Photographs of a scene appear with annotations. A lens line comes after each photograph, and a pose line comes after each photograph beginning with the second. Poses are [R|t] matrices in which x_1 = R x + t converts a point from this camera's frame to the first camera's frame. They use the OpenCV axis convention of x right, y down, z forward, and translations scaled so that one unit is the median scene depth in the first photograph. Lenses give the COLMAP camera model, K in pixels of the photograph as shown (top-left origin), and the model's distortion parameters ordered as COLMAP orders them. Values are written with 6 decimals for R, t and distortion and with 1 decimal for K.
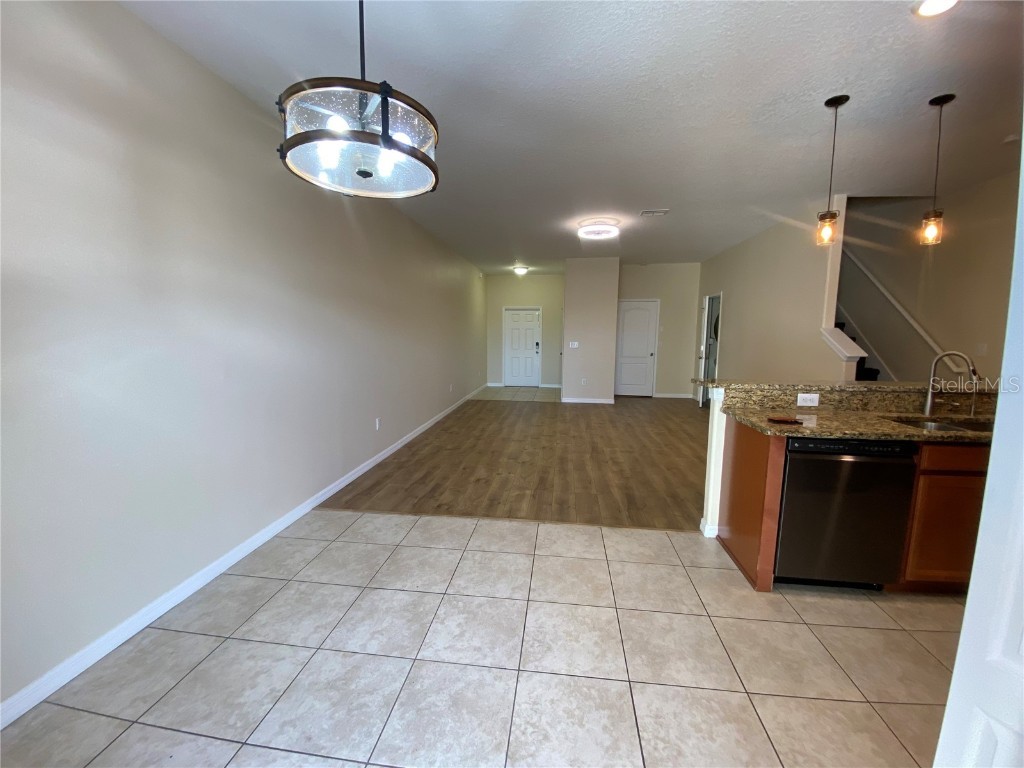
lens RADIAL K [[412.8, 0, 509.0], [0, 412.8, 382.6], [0, 0, 1]] dist [0.054815, -0.043852]
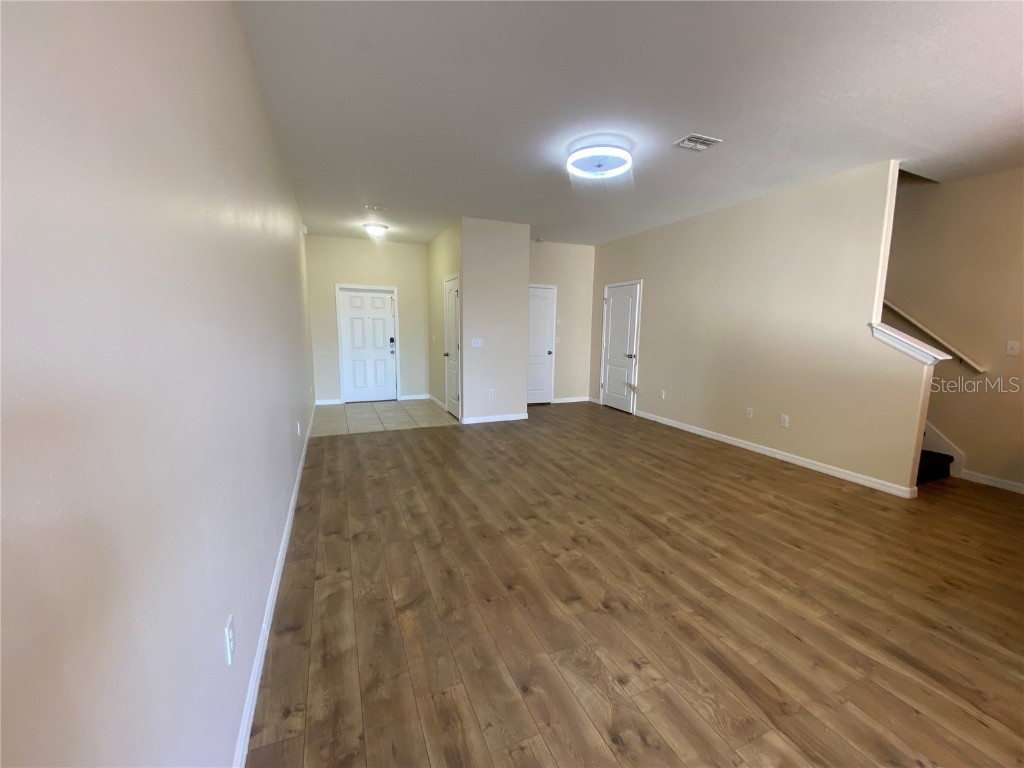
lens RADIAL K [[417.3, 0, 512.0], [0, 417.3, 384.0], [0, 0, 1]] dist [0.023576, -0.020925]
pose [[0.862557, -0.064658, 0.501811, -0.269183], [0.053268, 0.997894, 0.037016, -0.077376], [-0.503148, -0.005198, 0.864185, 0.621657]]
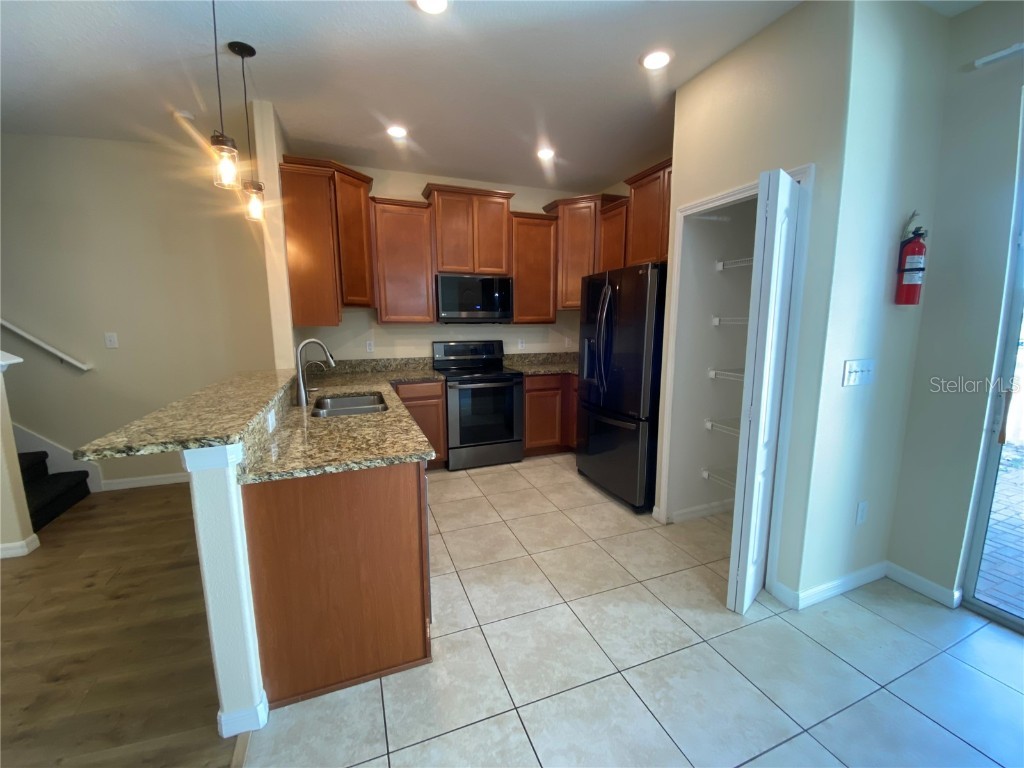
lens RADIAL K [[417.3, 0, 512.0], [0, 417.3, 384.0], [0, 0, 1]] dist [0.023576, -0.020925]
pose [[-0.474168, -0.136664, 0.869763, -0.038543], [0.111040, 0.970709, 0.213061, -0.069587], [-0.873404, 0.197605, -0.445103, 0.549615]]
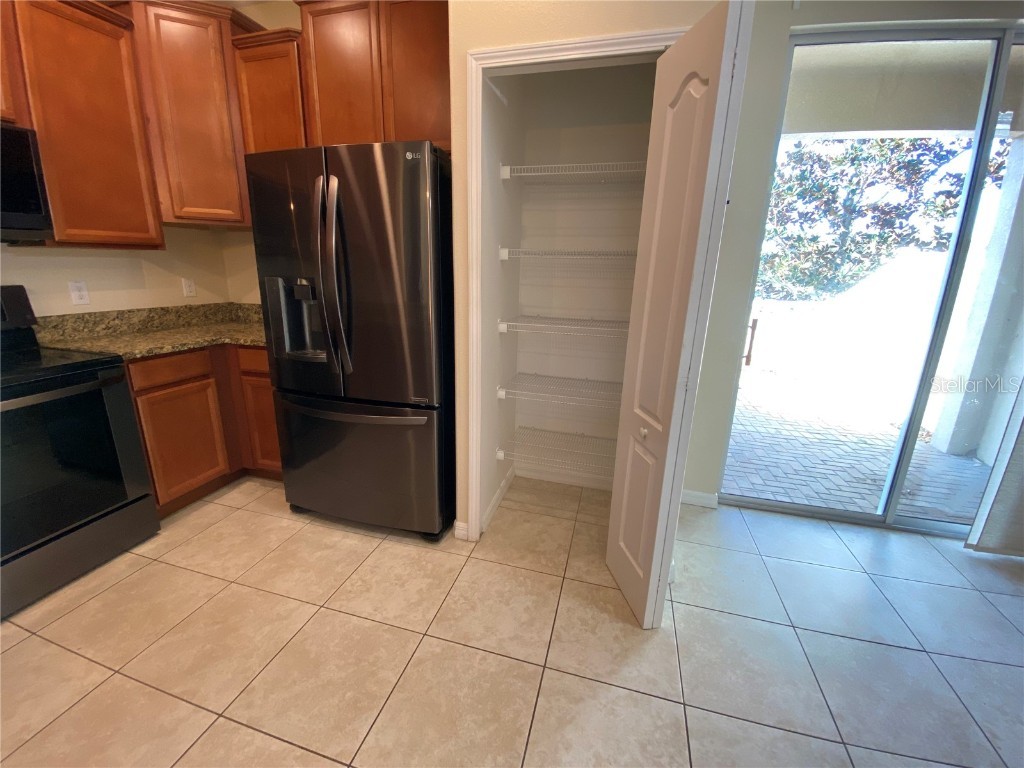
lens RADIAL K [[412.9, 0, 512.0], [0, 412.9, 384.0], [0, 0, 1]] dist [0.018681, -0.019546]
pose [[-0.989069, -0.068936, 0.130345, 0.277523], [-0.014547, 0.925291, 0.378980, -0.034601], [-0.146732, 0.372941, -0.916179, 0.456119]]
